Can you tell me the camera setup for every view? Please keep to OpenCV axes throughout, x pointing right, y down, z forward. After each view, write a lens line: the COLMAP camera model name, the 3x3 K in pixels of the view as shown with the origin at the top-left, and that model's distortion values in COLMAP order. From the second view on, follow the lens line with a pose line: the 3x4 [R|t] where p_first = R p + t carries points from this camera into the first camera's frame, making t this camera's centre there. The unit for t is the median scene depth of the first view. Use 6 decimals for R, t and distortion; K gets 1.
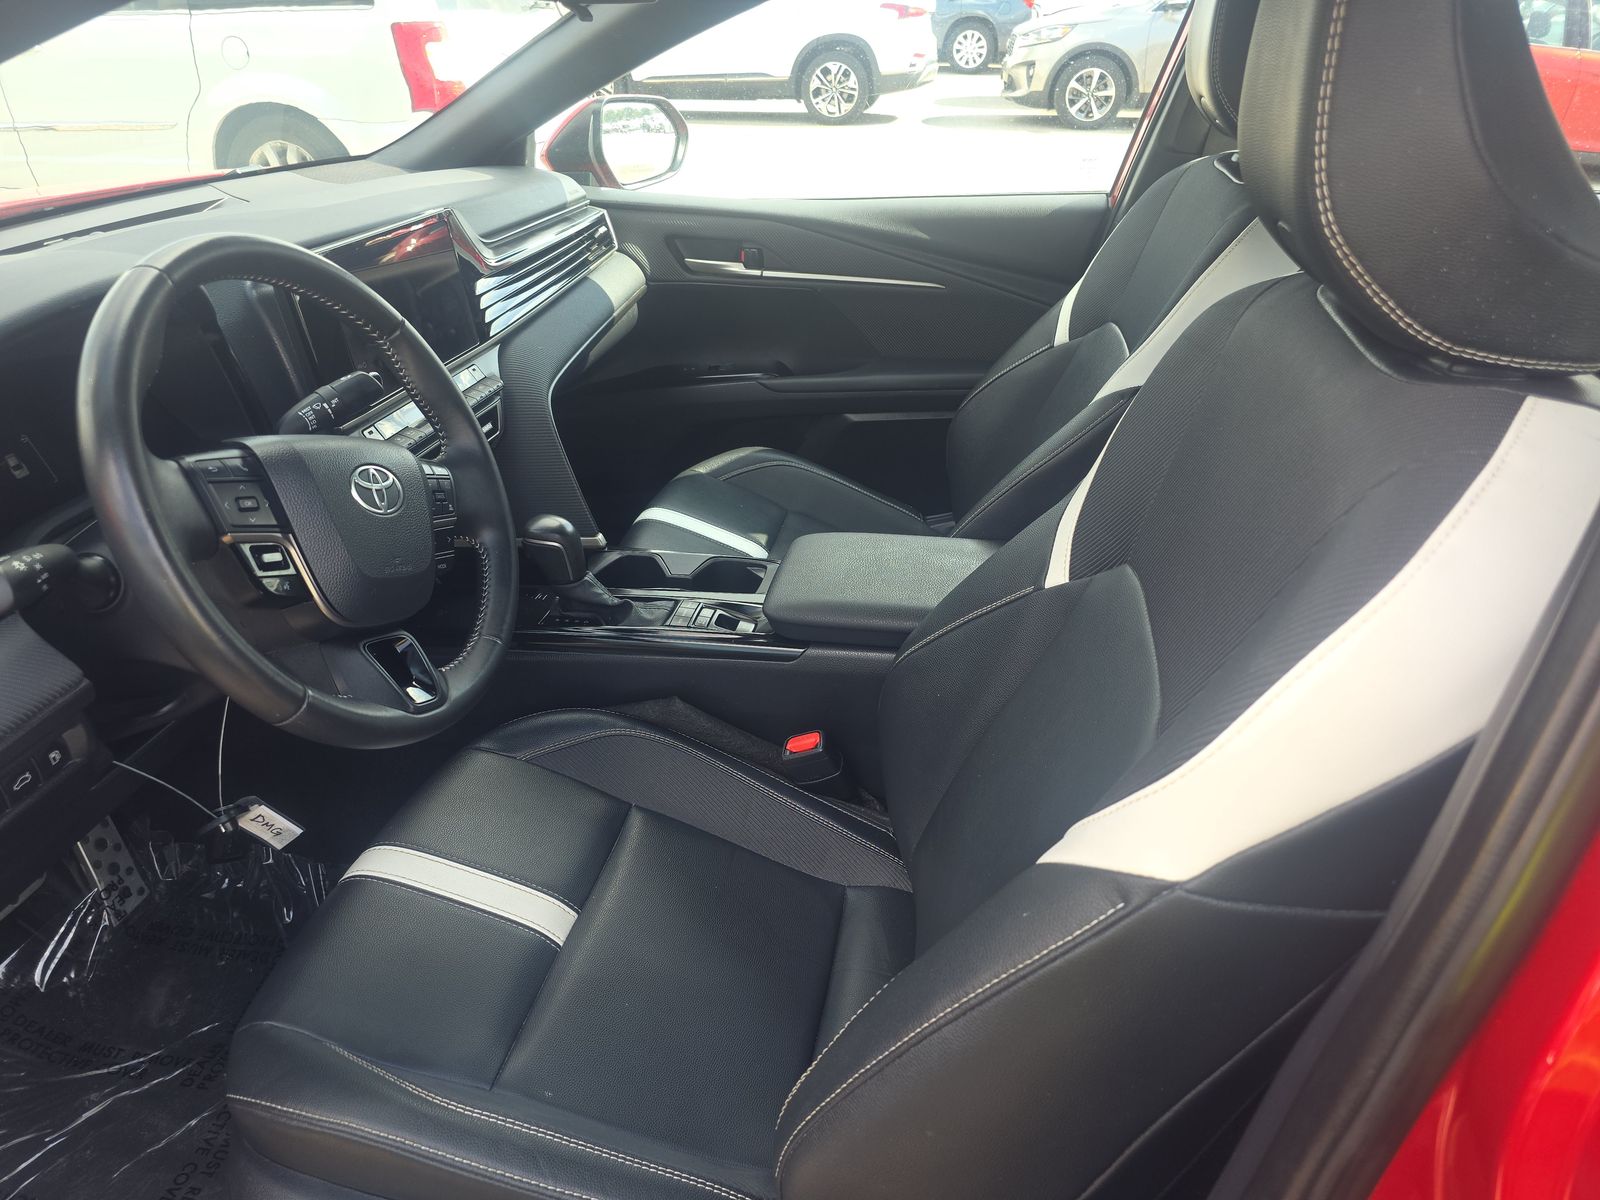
lens RADIAL K [[1086.6, 0, 776.5], [0, 1086.6, 616.3], [0, 0, 1]] dist [0.050673, -0.055232]
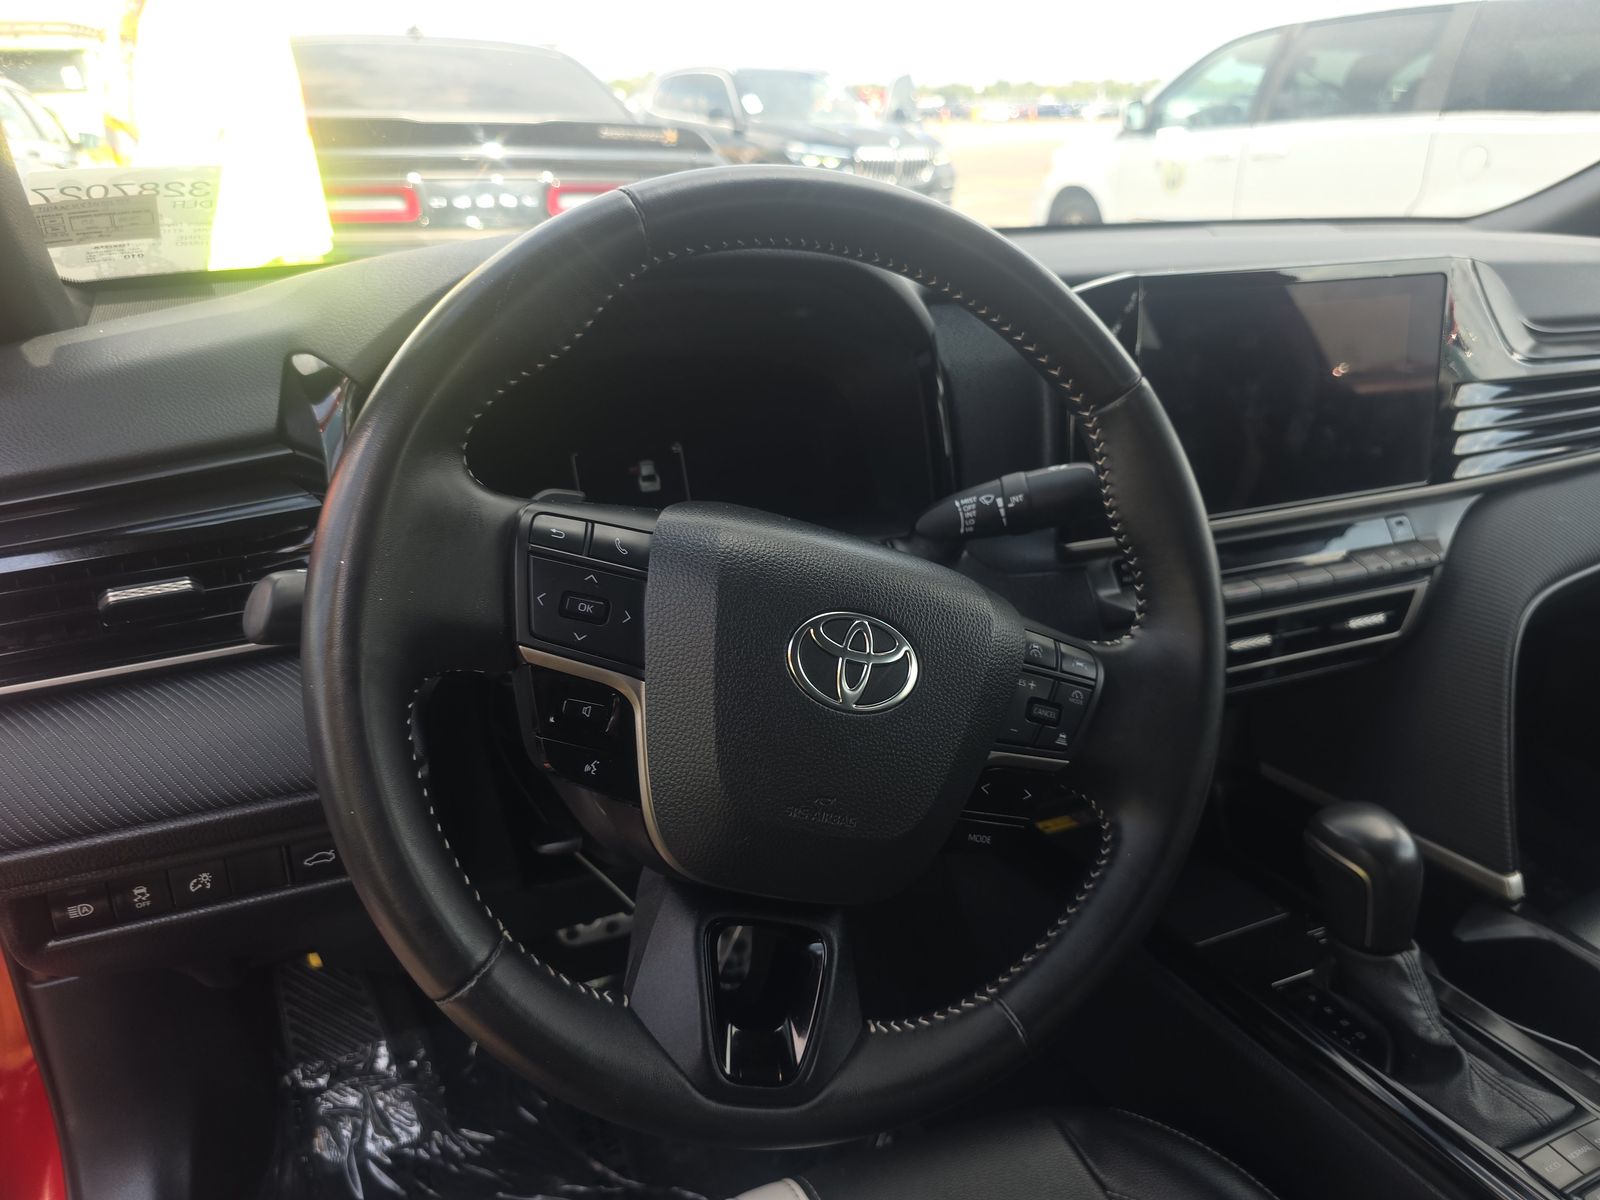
lens RADIAL K [[1086.6, 0, 803.2], [0, 1086.6, 602.3], [0, 0, 1]] dist [0.050673, -0.055232]
pose [[0.575443, 0.308075, -0.757599, -0.001066], [-0.393090, 0.916508, 0.074119, -0.102100], [0.717179, 0.255153, 0.648499, 0.388818]]
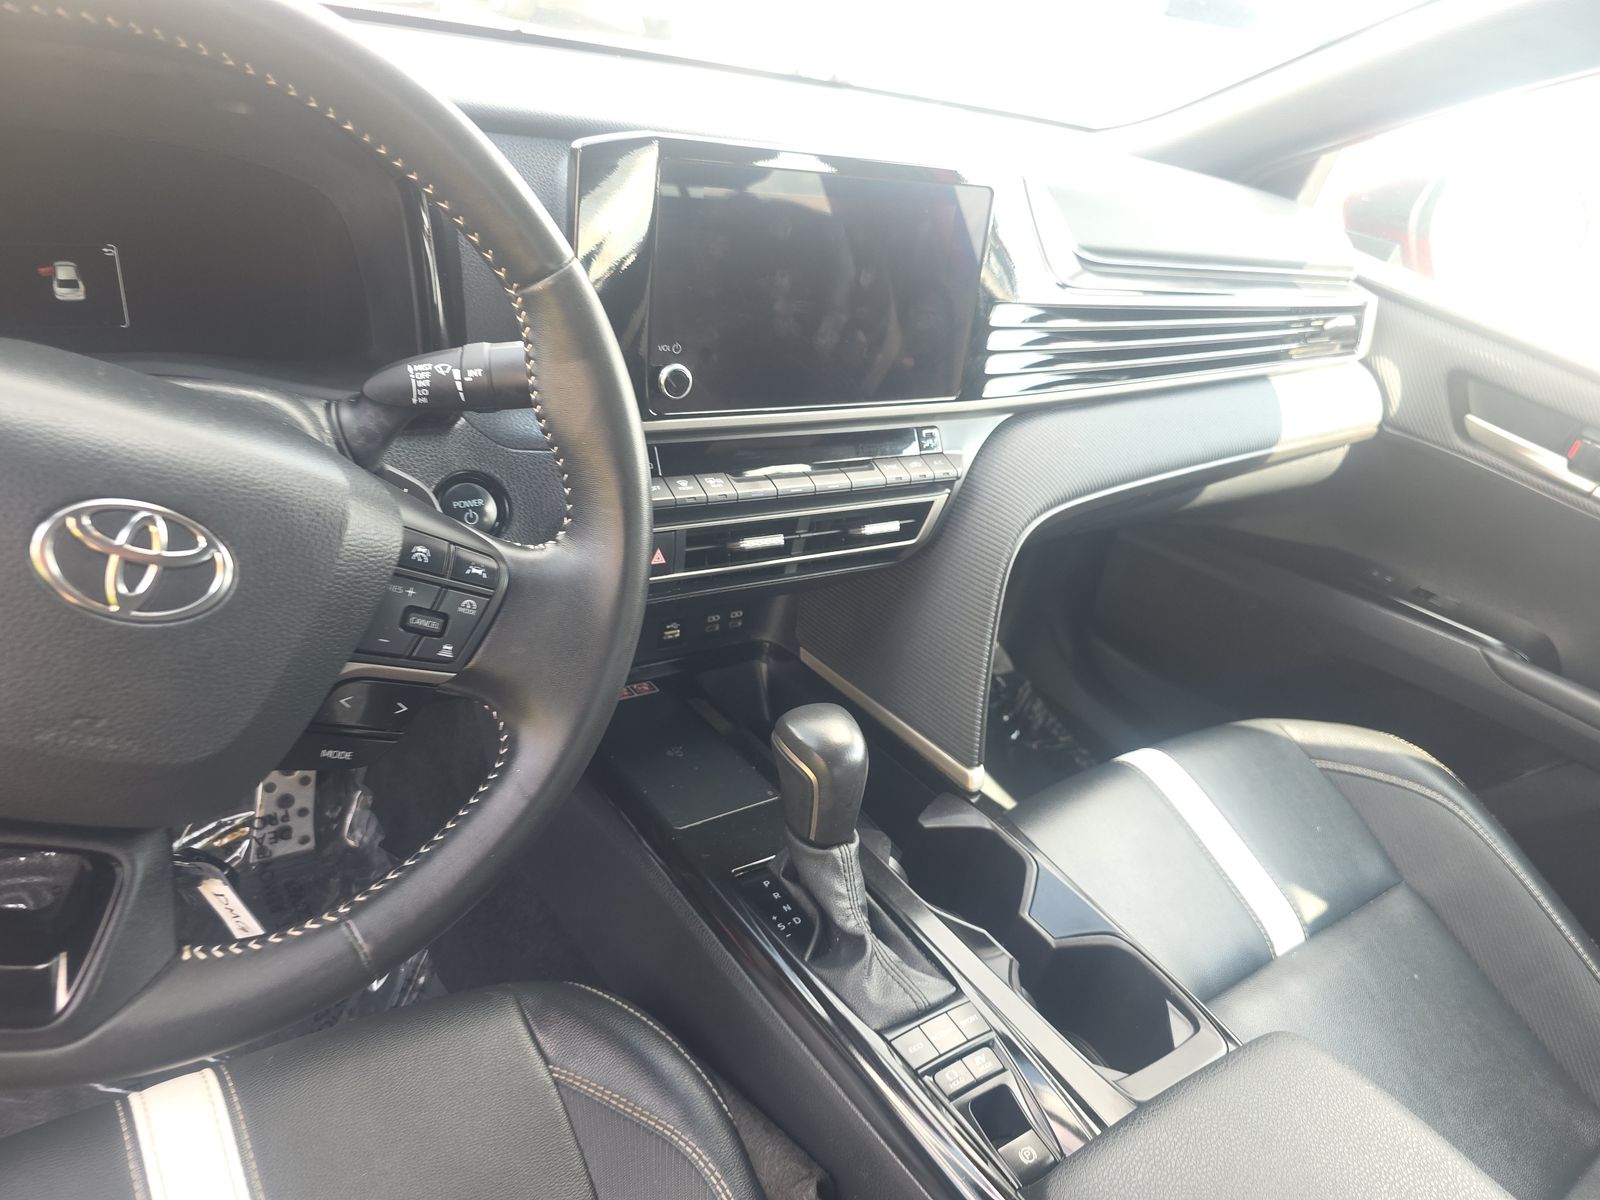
lens RADIAL K [[1086.6, 0, 798.2], [0, 1086.6, 606.8], [0, 0, 1]] dist [0.050673, -0.055232]
pose [[0.705423, 0.467437, -0.532805, 0.035563], [-0.494556, 0.863090, 0.102419, -0.164955], [0.507733, 0.191254, 0.840017, 0.464843]]
